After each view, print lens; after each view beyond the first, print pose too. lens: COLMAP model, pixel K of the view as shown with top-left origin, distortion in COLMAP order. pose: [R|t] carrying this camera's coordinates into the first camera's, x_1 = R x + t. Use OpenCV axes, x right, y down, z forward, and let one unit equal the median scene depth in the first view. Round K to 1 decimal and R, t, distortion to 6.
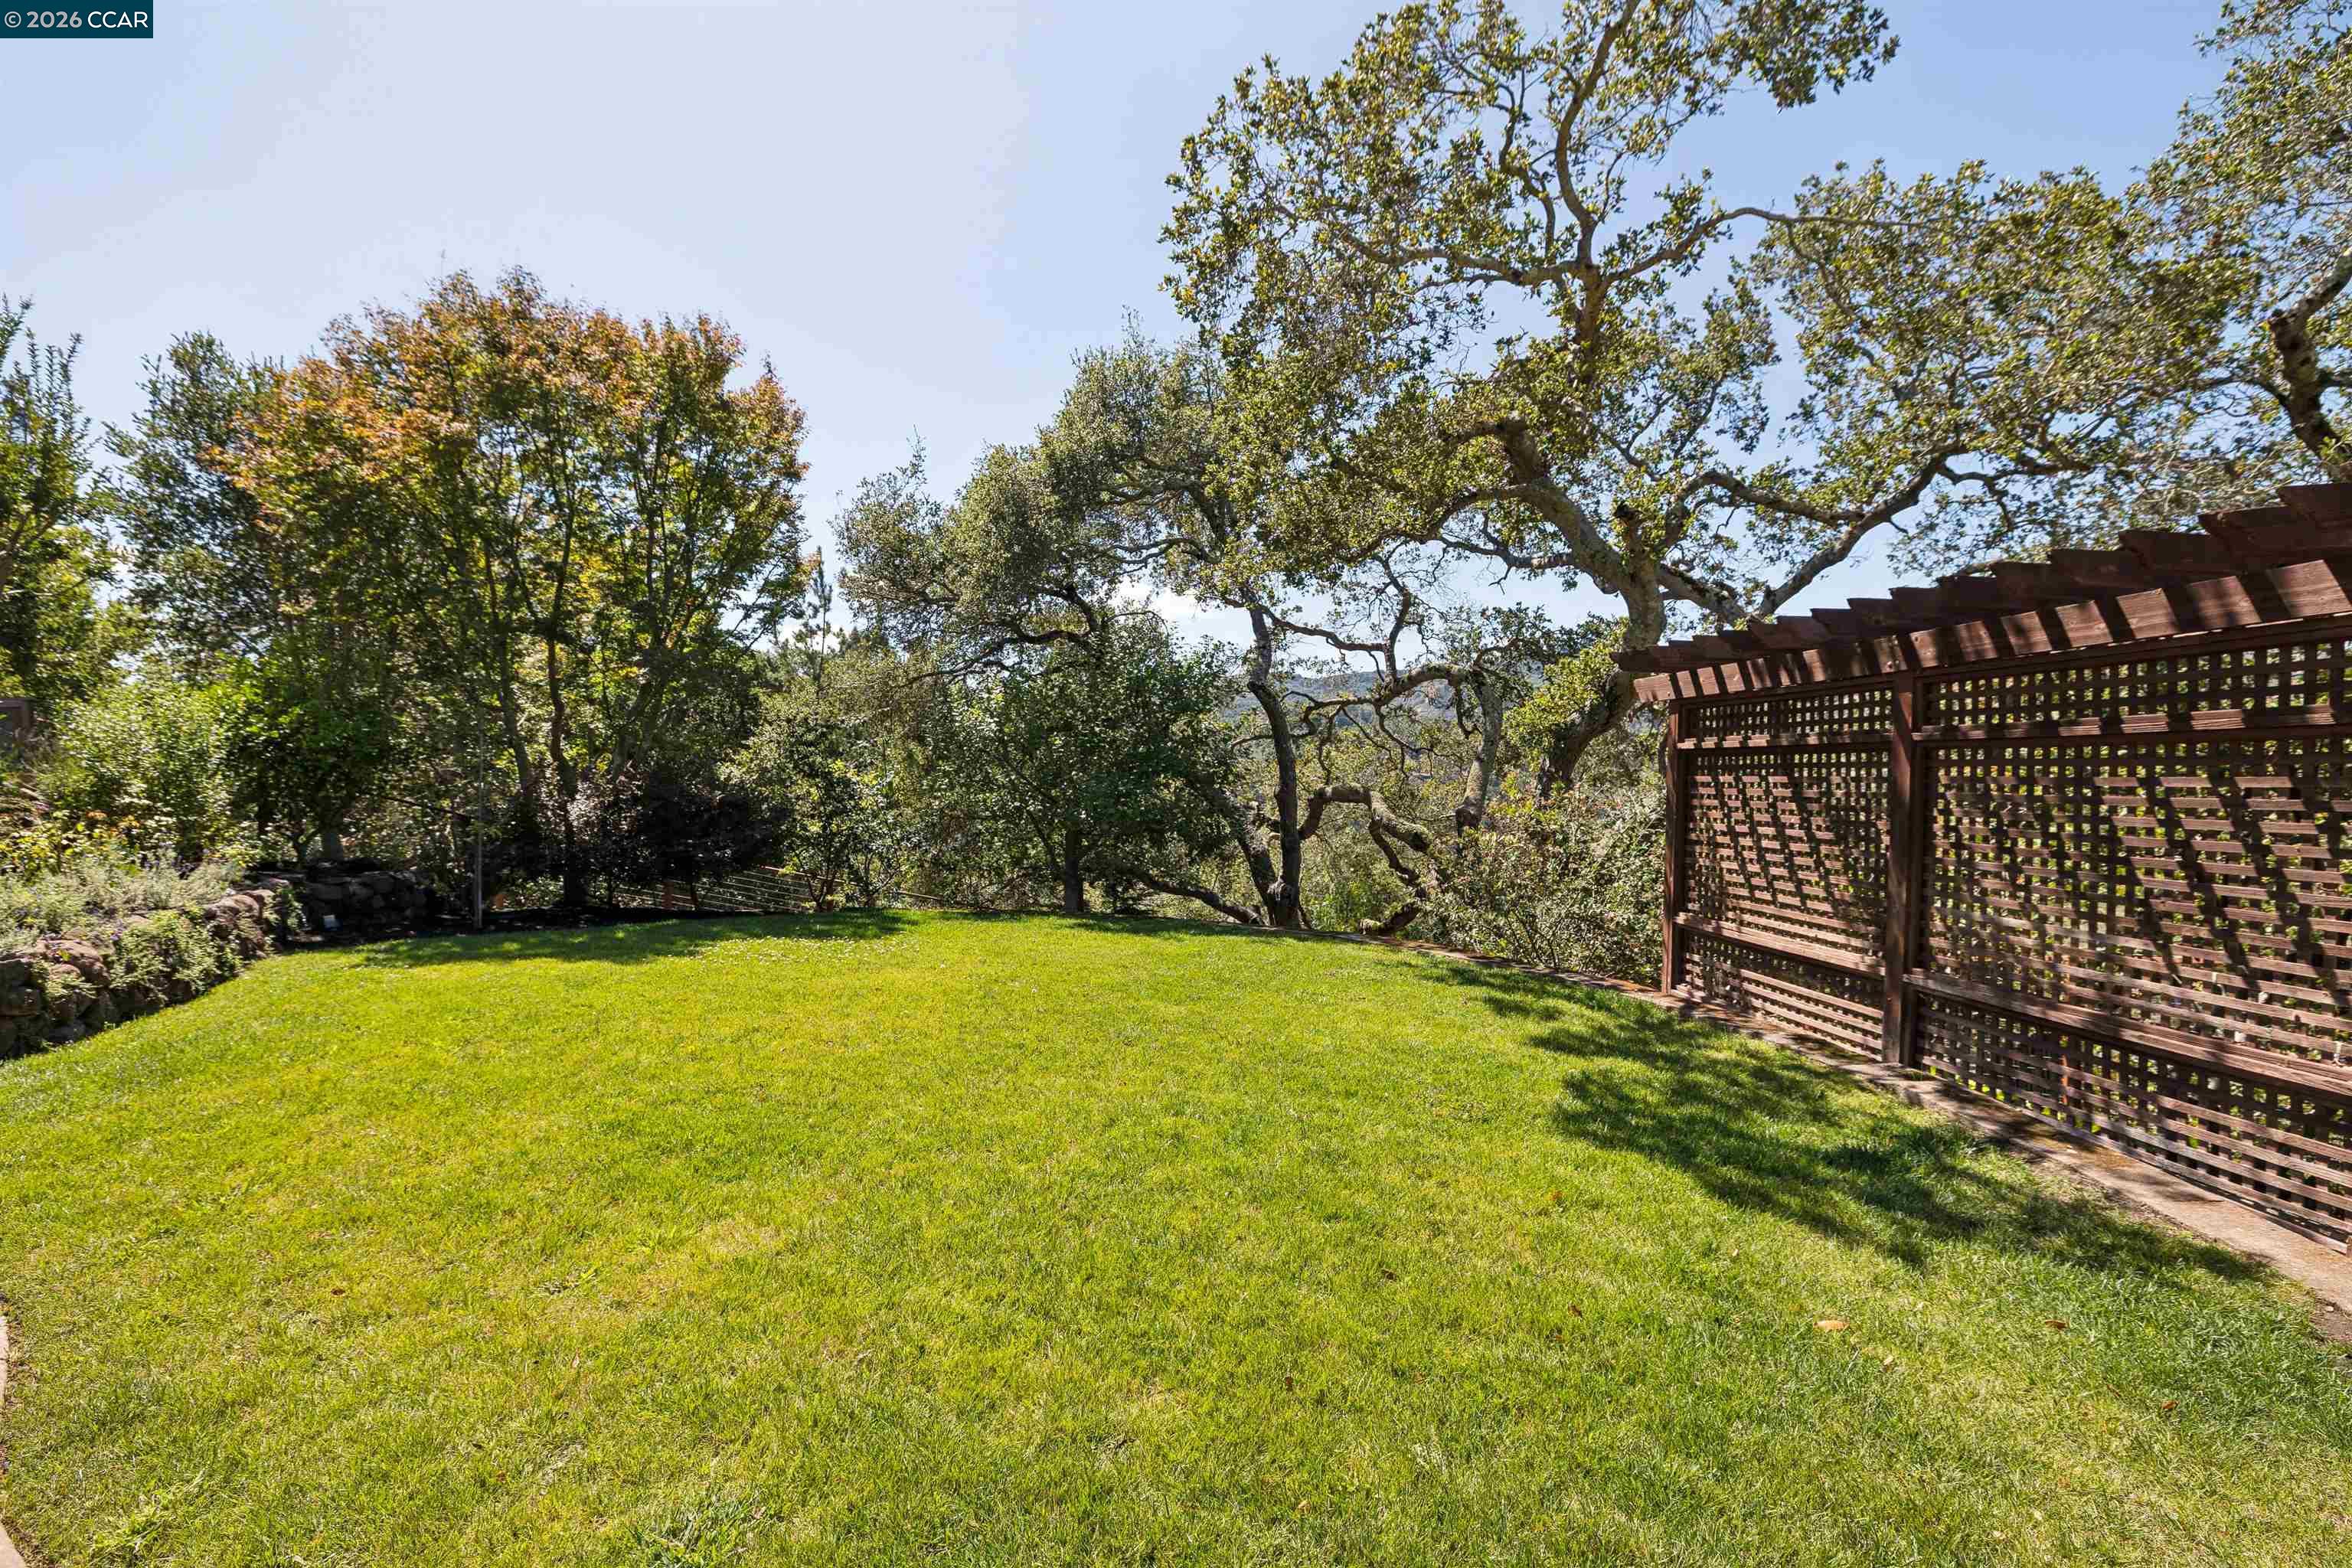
lens RADIAL K [[1141.2, 0, 1188.2], [0, 1141.2, 764.7], [0, 0, 1]] dist [0.000006, 0.000180]
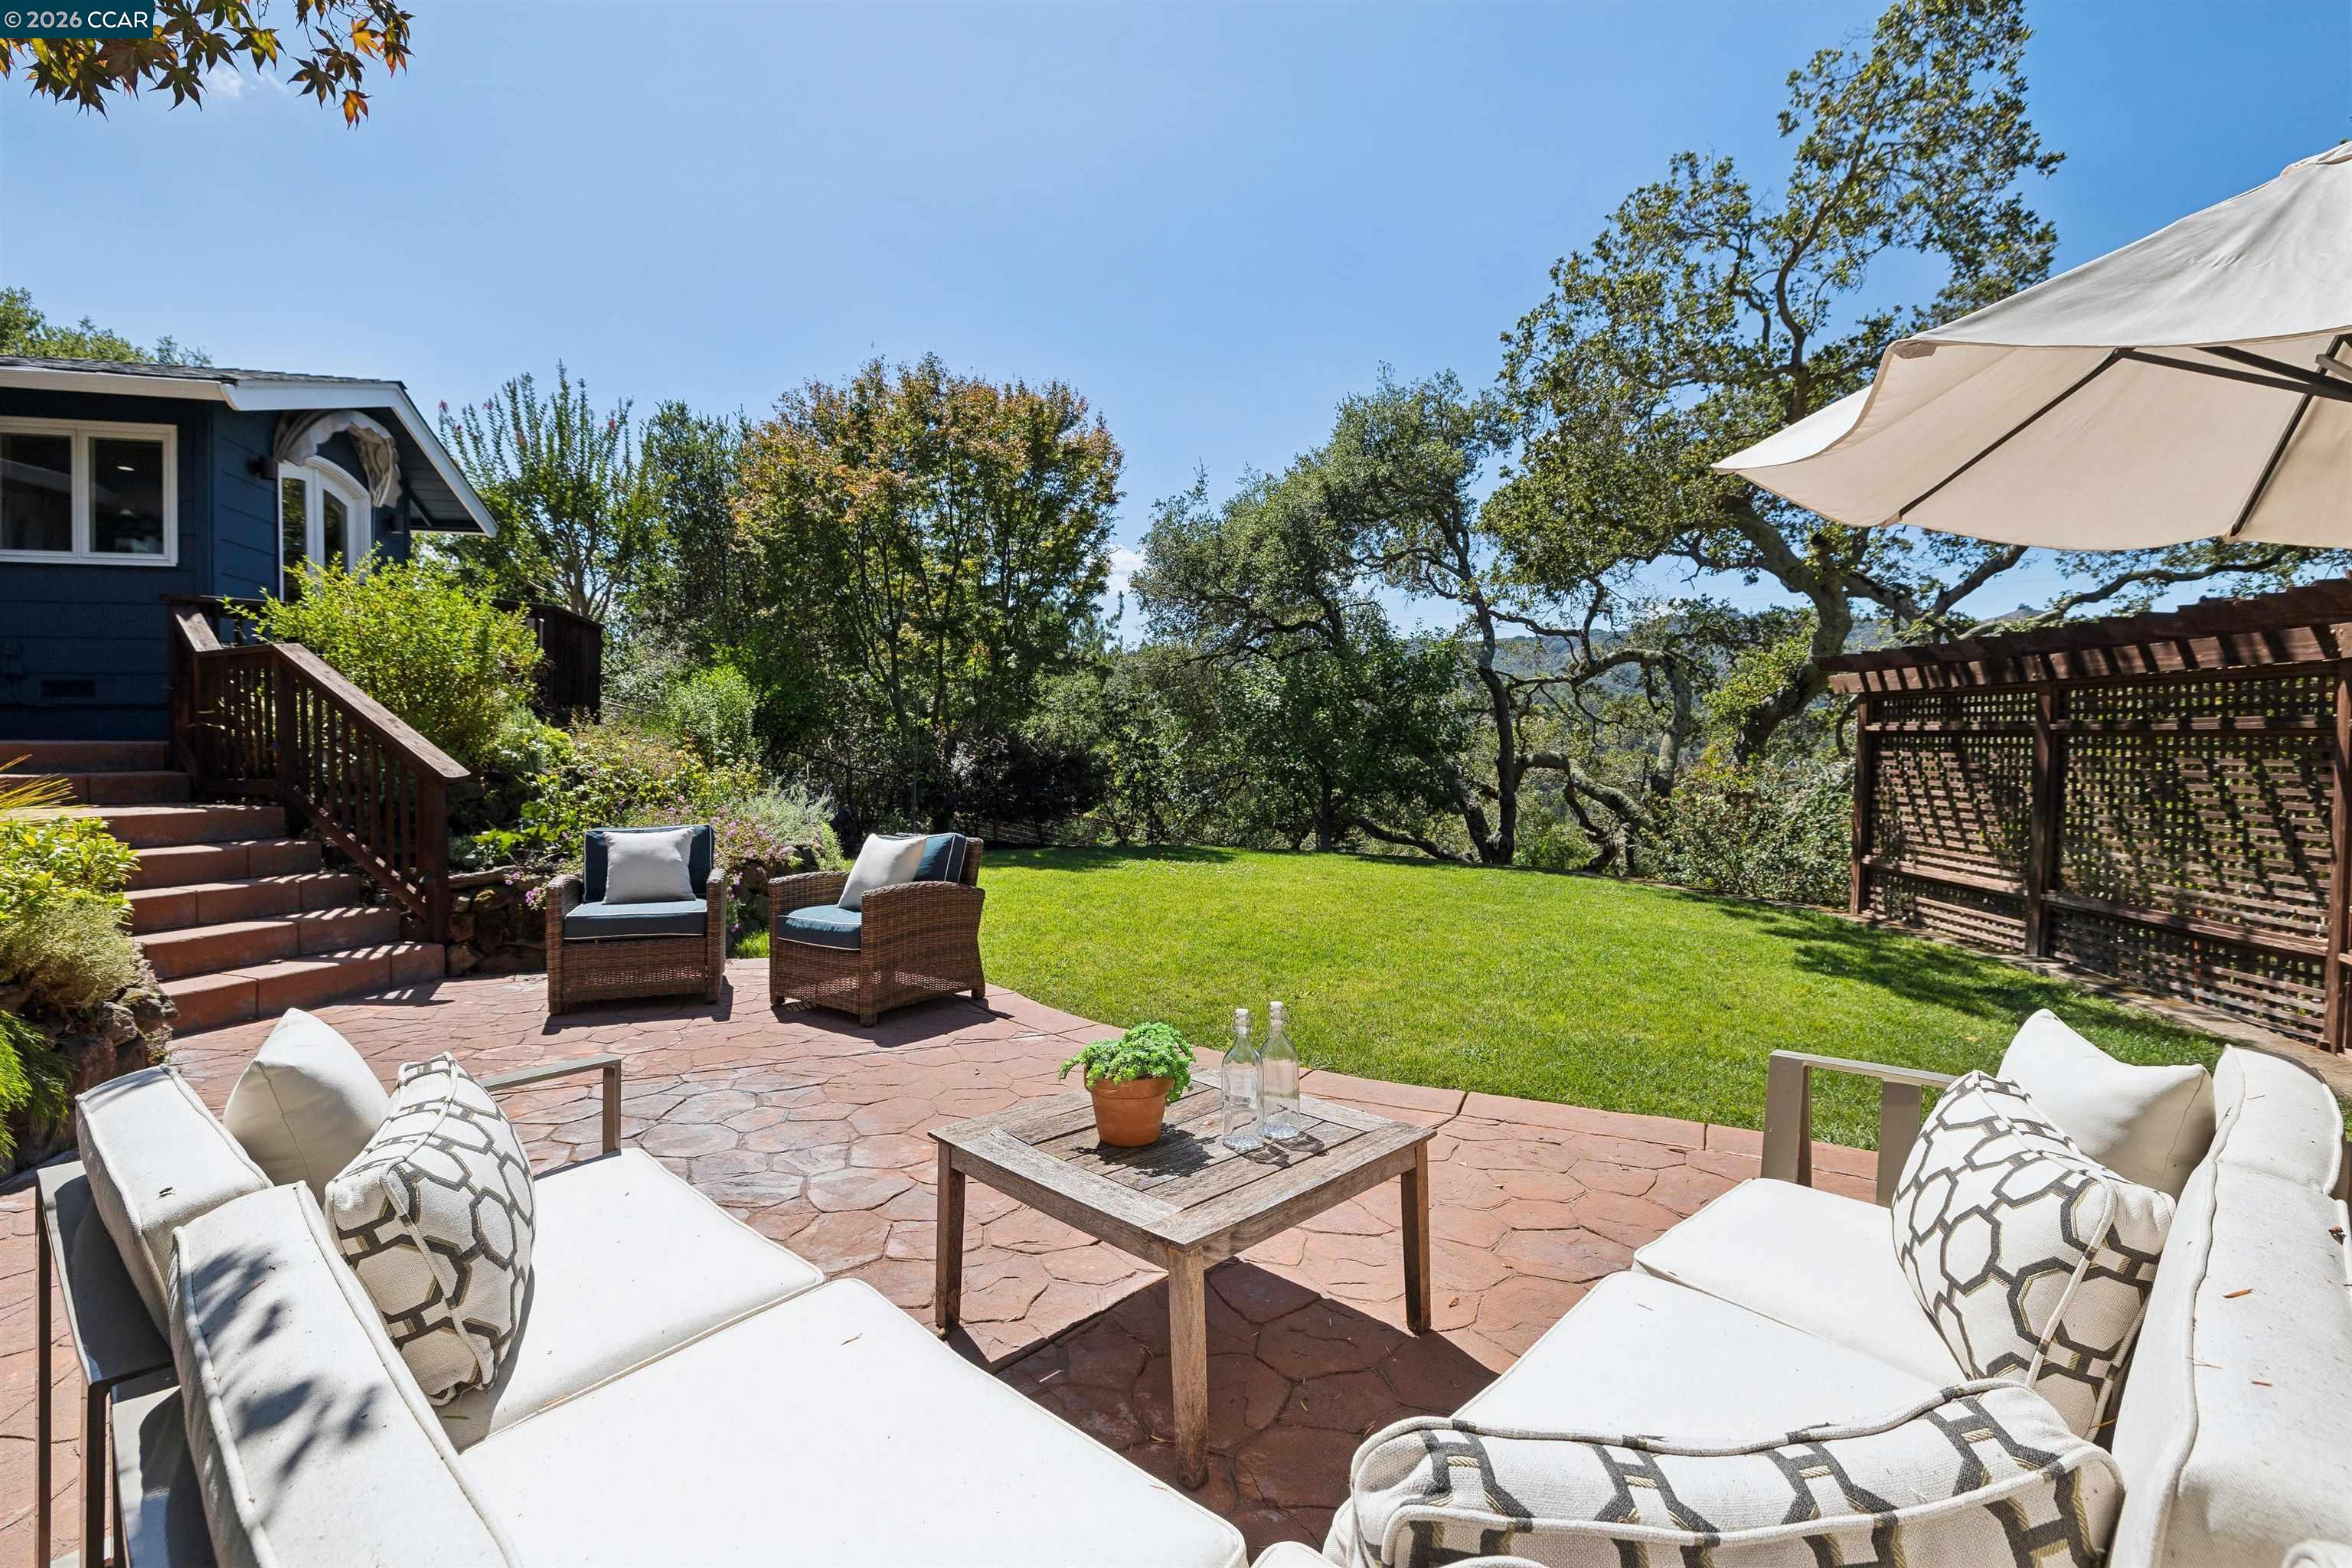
lens RADIAL K [[1105.2, 0, 1184.0], [0, 1105.2, 728.9], [0, 0, 1]] dist [-0.000313, -0.000351]
pose [[0.991540, 0.013396, -0.129109, -0.209193], [-0.013383, 0.999910, 0.000963, -0.007393], [0.129110, 0.000773, 0.991630, -0.409669]]
